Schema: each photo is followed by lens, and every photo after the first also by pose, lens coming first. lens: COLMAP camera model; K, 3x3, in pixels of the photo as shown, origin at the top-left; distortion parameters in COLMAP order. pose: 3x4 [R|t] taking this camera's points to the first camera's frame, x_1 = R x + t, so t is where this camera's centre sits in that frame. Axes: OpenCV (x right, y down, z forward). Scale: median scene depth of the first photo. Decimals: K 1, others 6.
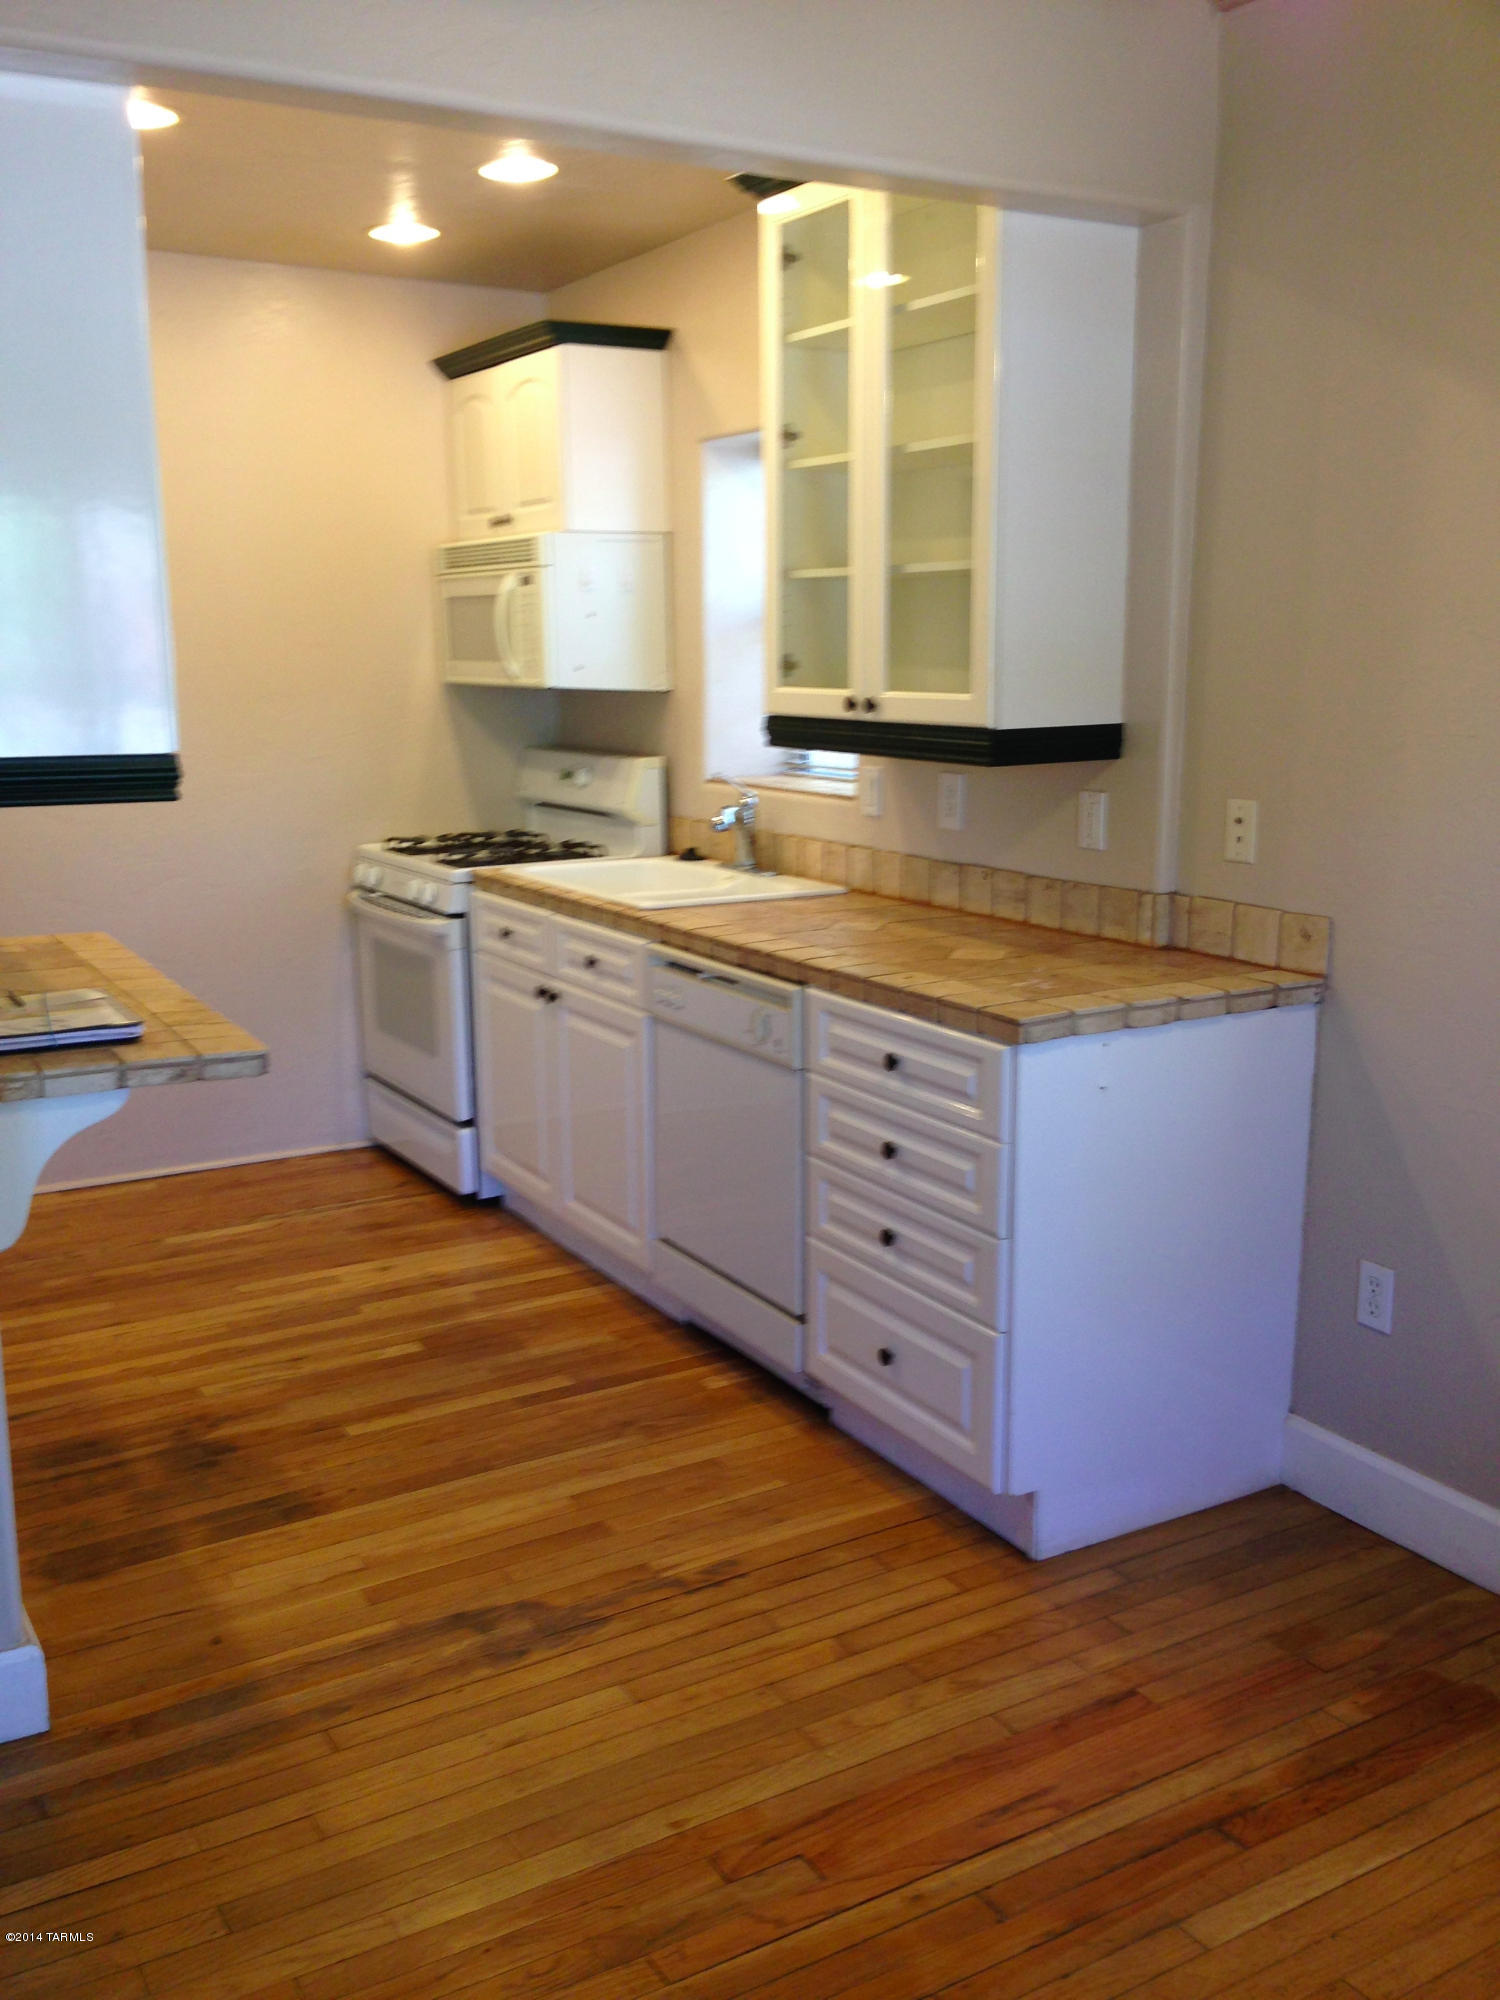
lens RADIAL K [[1825.9, 0, 750.0], [0, 1825.9, 1000.0], [0, 0, 1]] dist [0.158223, -0.275581]
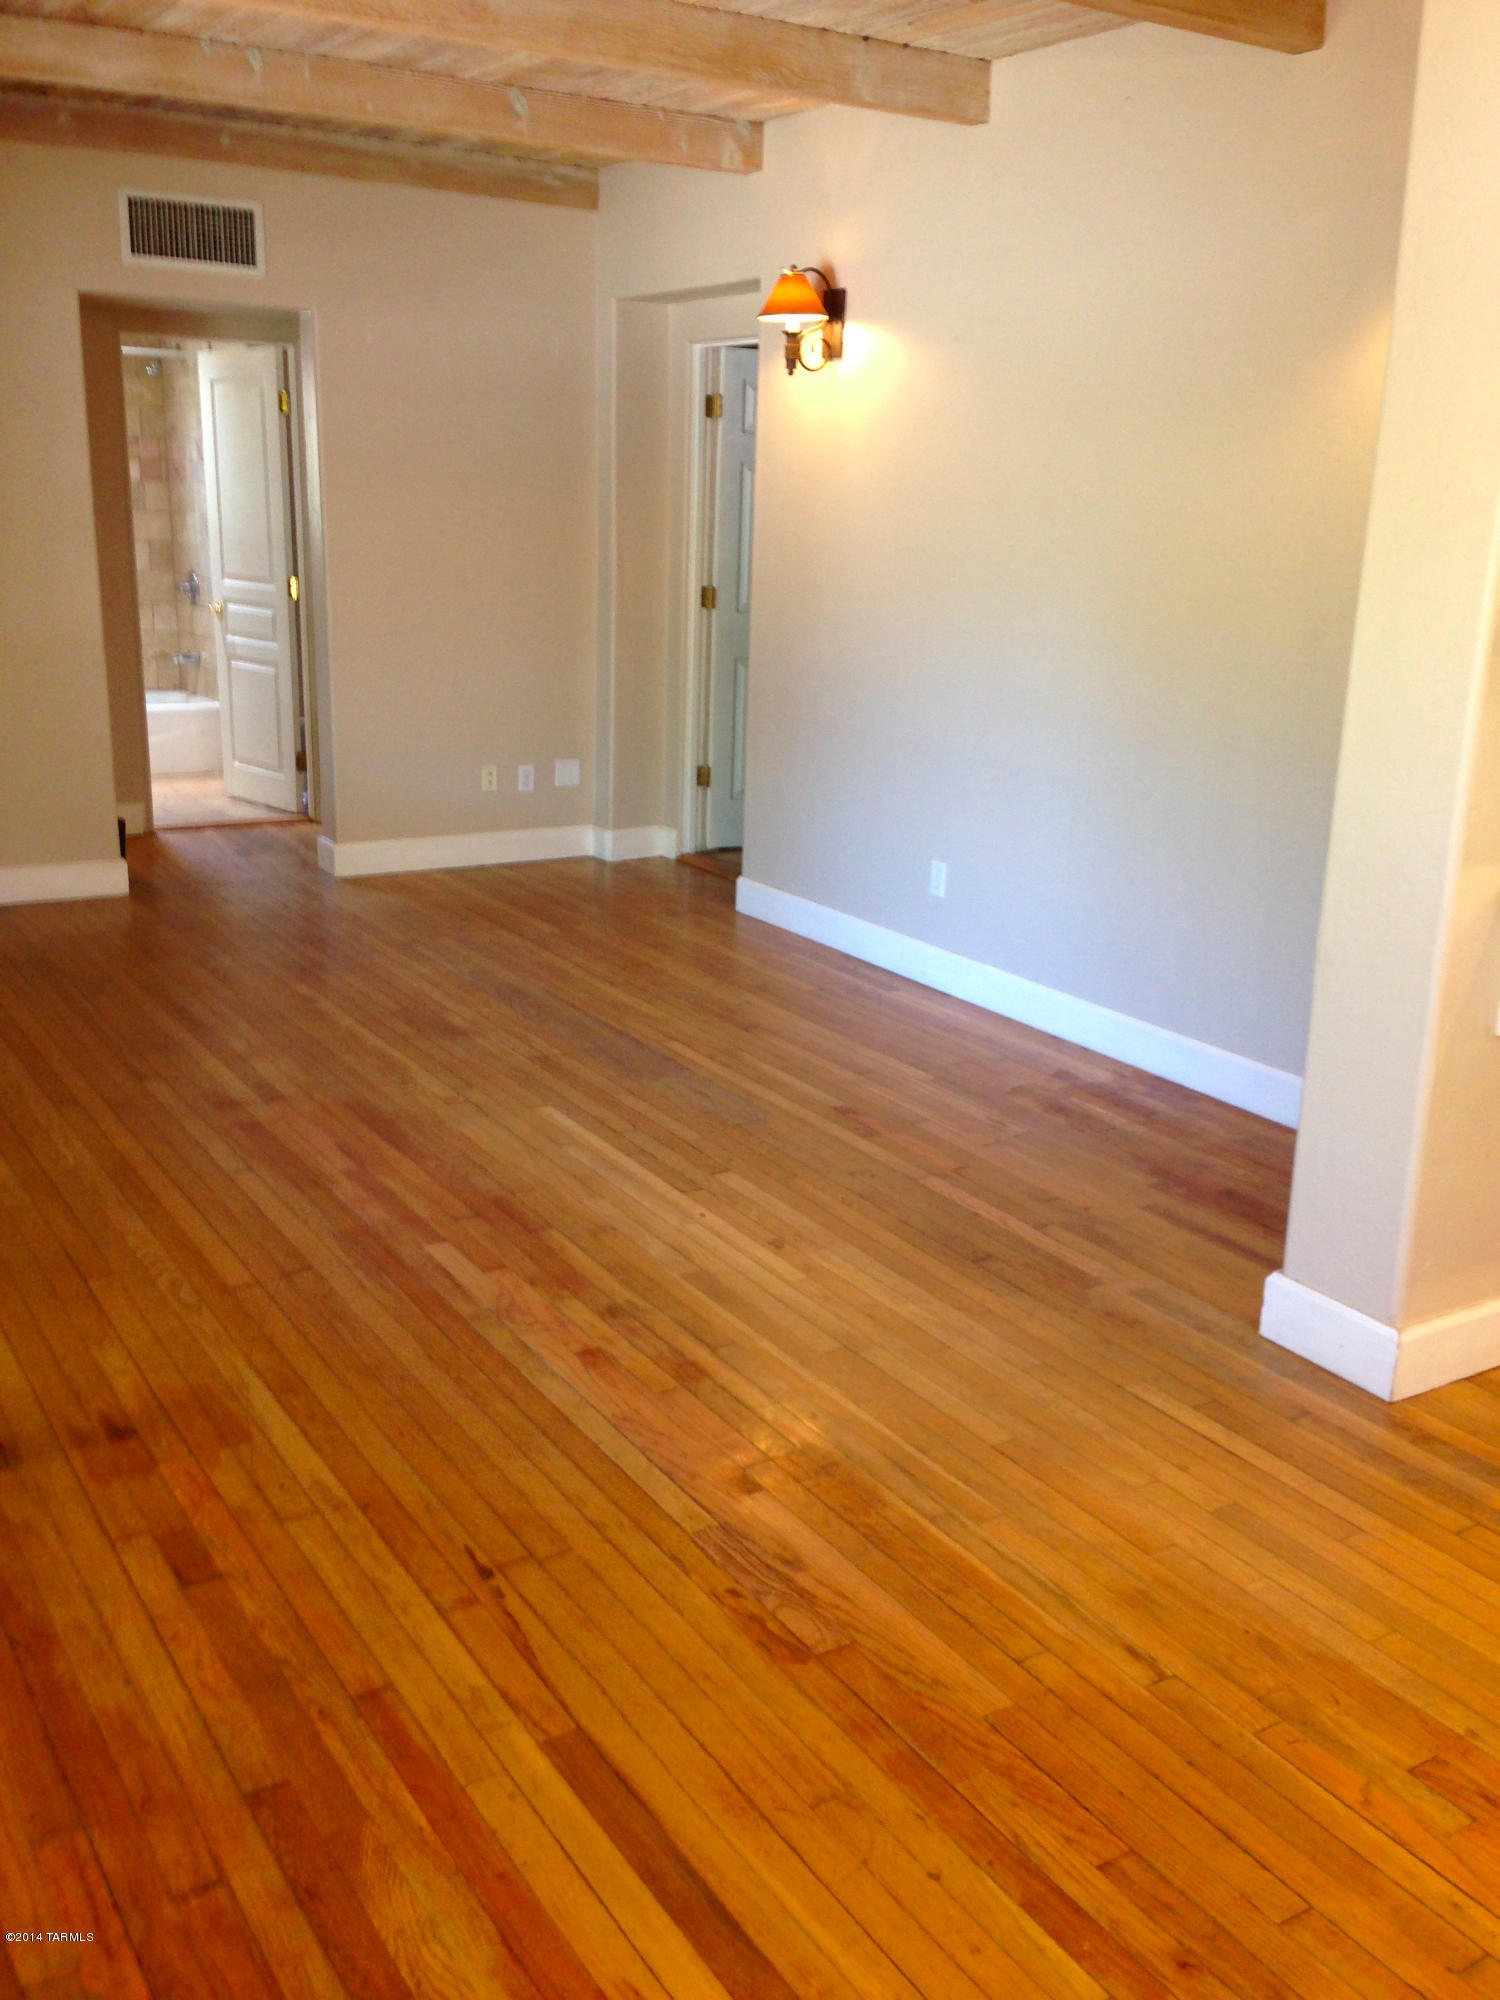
lens RADIAL K [[1825.9, 0, 750.0], [0, 1825.9, 1000.0], [0, 0, 1]] dist [0.158223, -0.275581]
pose [[0.019256, 0.271059, -0.962370, 0.461199], [-0.218534, 0.940416, 0.260503, -0.057228], [0.975639, 0.205294, 0.077344, 0.268513]]
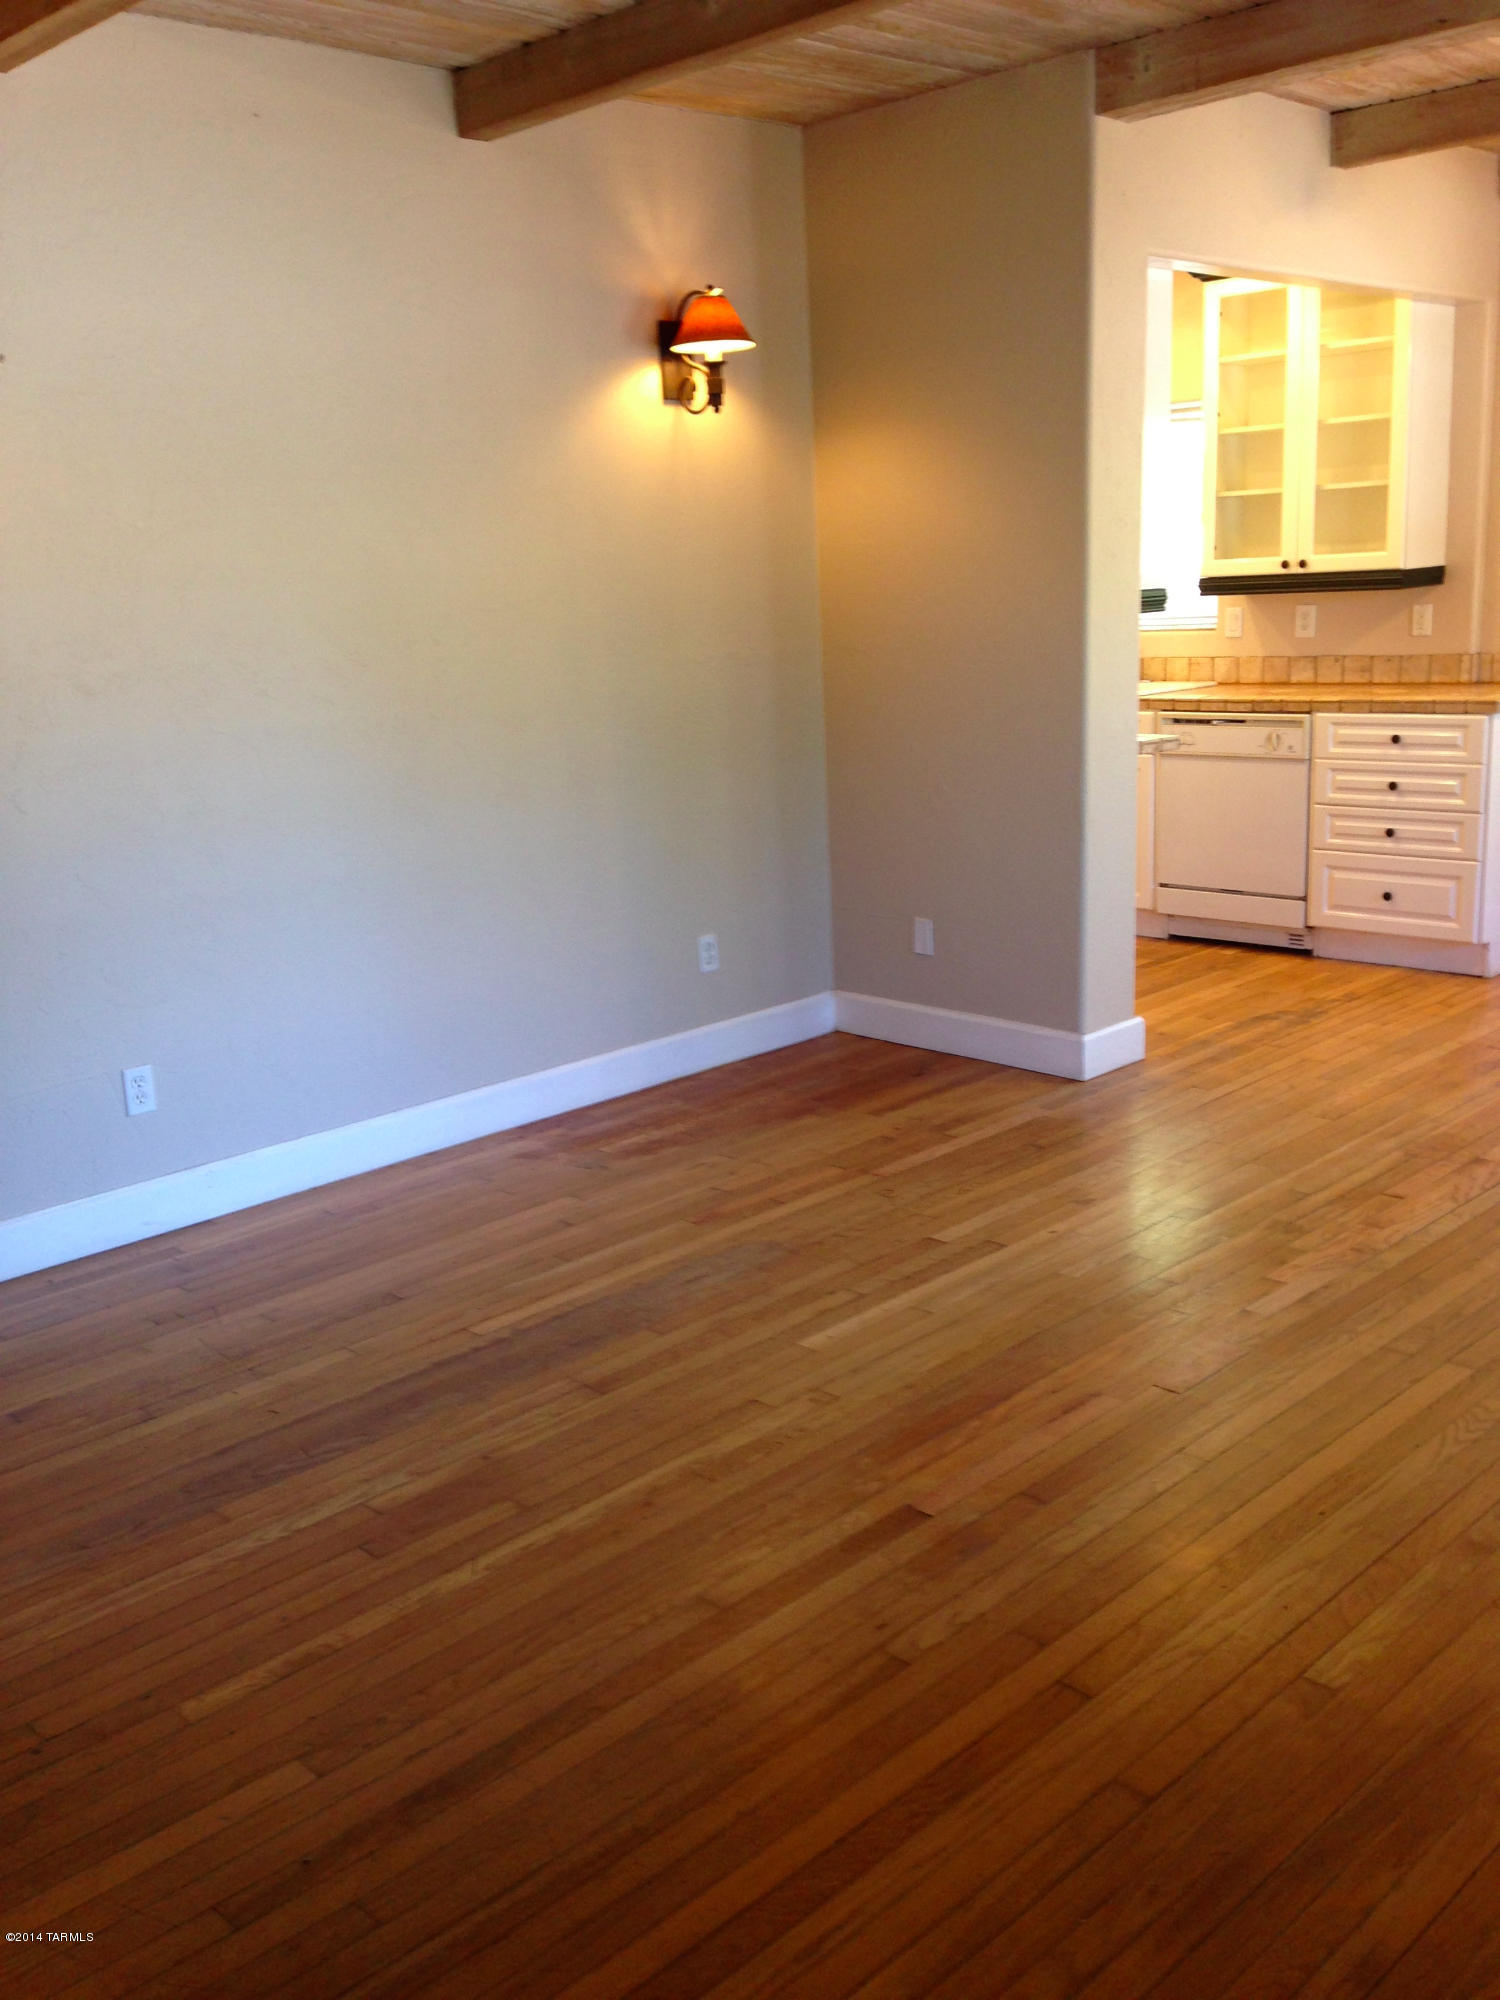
lens RADIAL K [[1825.9, 0, 750.0], [0, 1825.9, 1000.0], [0, 0, 1]] dist [0.158223, -0.275581]
pose [[0.967531, -0.095409, 0.234054, -0.805103], [0.088062, 0.995243, 0.041667, 0.124566], [-0.236916, -0.019702, 0.971330, -0.573248]]
